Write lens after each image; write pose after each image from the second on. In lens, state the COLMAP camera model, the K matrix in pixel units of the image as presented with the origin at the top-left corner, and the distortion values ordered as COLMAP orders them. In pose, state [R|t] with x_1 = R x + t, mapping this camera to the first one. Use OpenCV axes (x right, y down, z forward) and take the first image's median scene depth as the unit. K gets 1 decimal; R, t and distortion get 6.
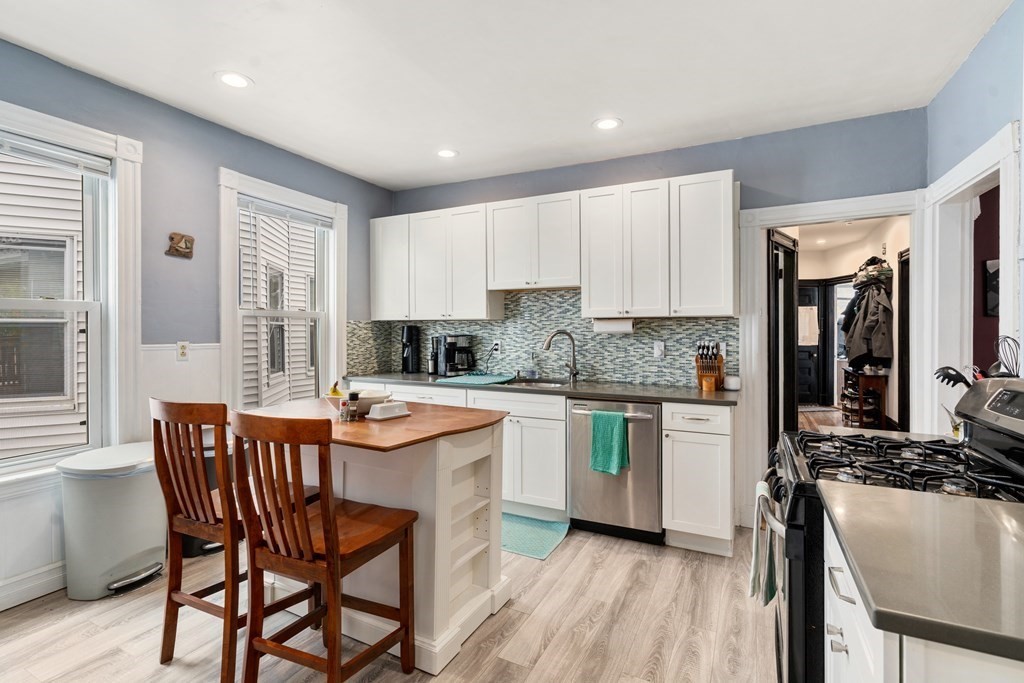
lens RADIAL K [[504.2, 0, 512.0], [0, 504.2, 341.5], [0, 0, 1]] dist [-0.000144, 0.000383]
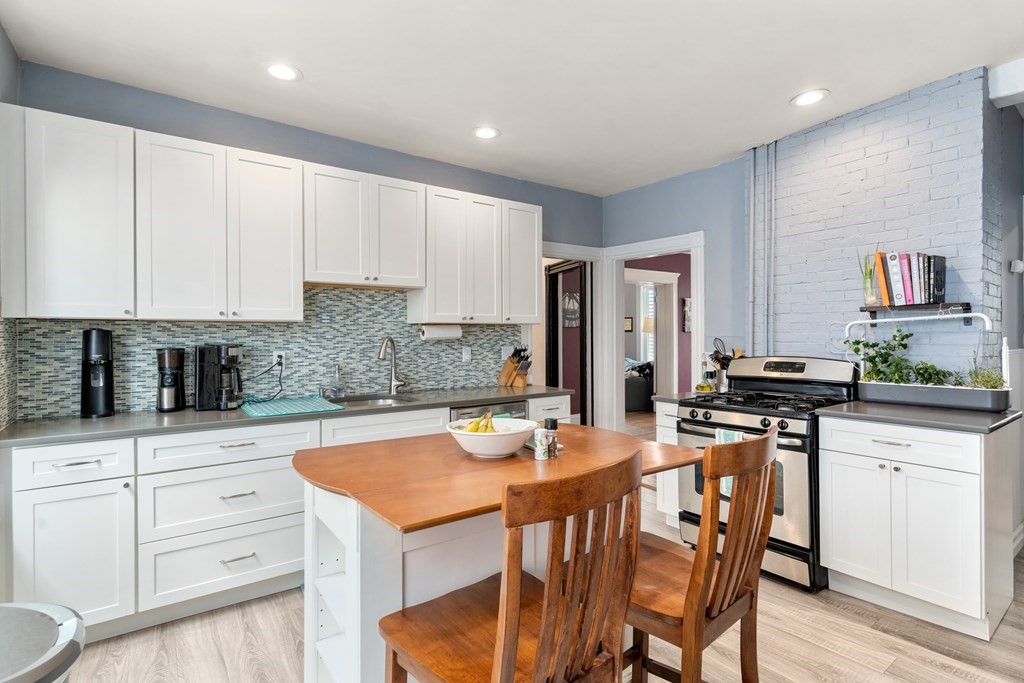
lens RADIAL K [[504.2, 0, 512.0], [0, 504.2, 341.5], [0, 0, 1]] dist [-0.000144, 0.000383]
pose [[0.438167, -0.026945, 0.898490, -0.586983], [0.004061, 0.999600, 0.027997, -0.038323], [-0.898884, -0.008619, 0.438101, 0.431402]]
